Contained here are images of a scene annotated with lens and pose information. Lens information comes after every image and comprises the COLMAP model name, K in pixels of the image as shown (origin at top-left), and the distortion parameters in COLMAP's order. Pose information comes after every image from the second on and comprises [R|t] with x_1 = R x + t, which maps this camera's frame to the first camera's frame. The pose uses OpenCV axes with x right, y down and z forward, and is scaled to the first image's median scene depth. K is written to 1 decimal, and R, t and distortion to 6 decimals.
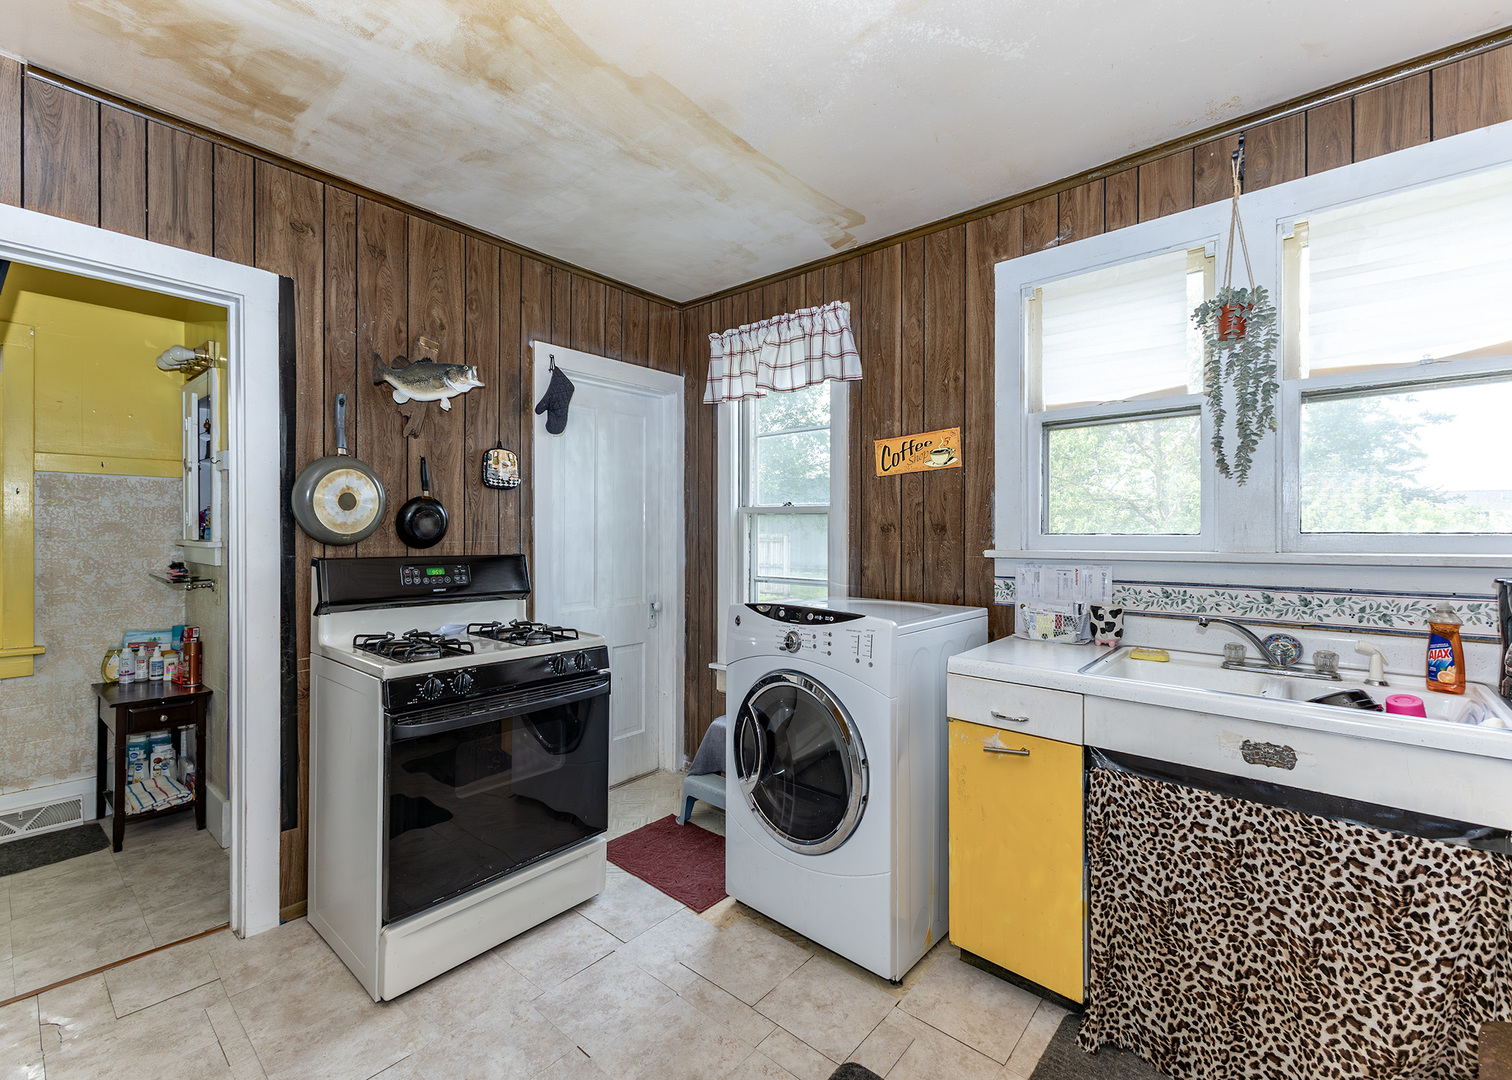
lens RADIAL K [[646.6, 0, 760.7], [0, 646.6, 537.6], [0, 0, 1]] dist [0.004111, -0.001514]
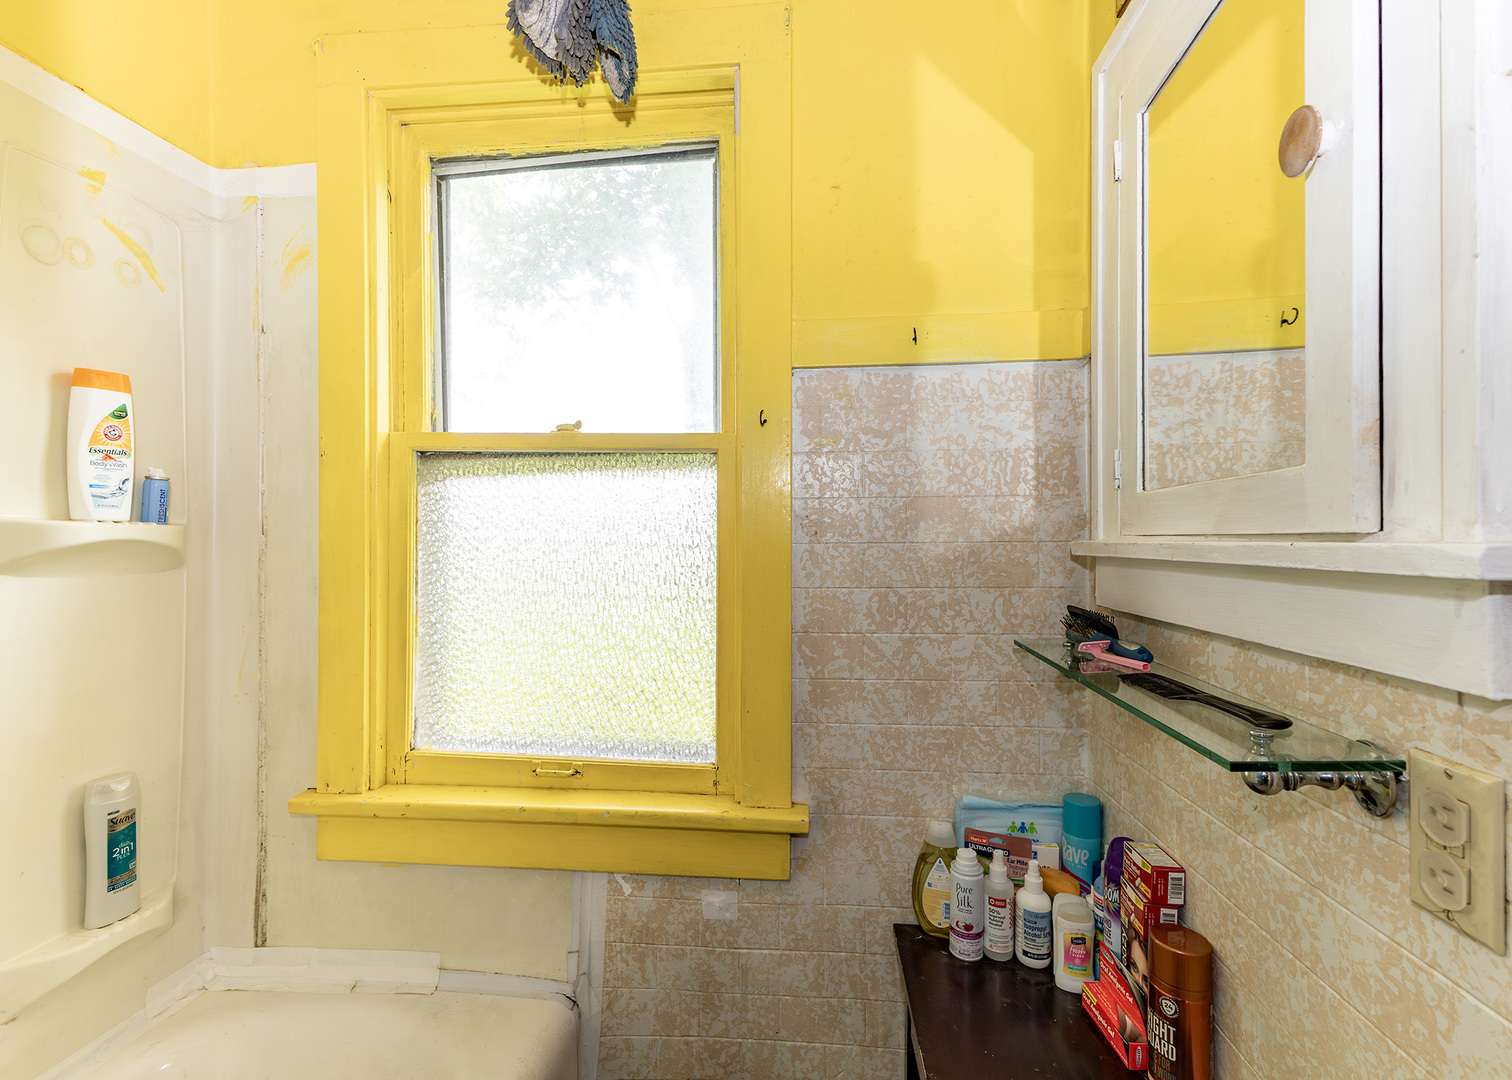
lens RADIAL K [[646.6, 0, 761.2], [0, 646.6, 540.3], [0, 0, 1]] dist [0.004111, -0.001514]
pose [[0.565943, -0.001926, -0.824442, -0.760420], [-0.001035, 0.999995, -0.003047, 0.004526], [0.824444, 0.002578, 0.565938, 0.718759]]
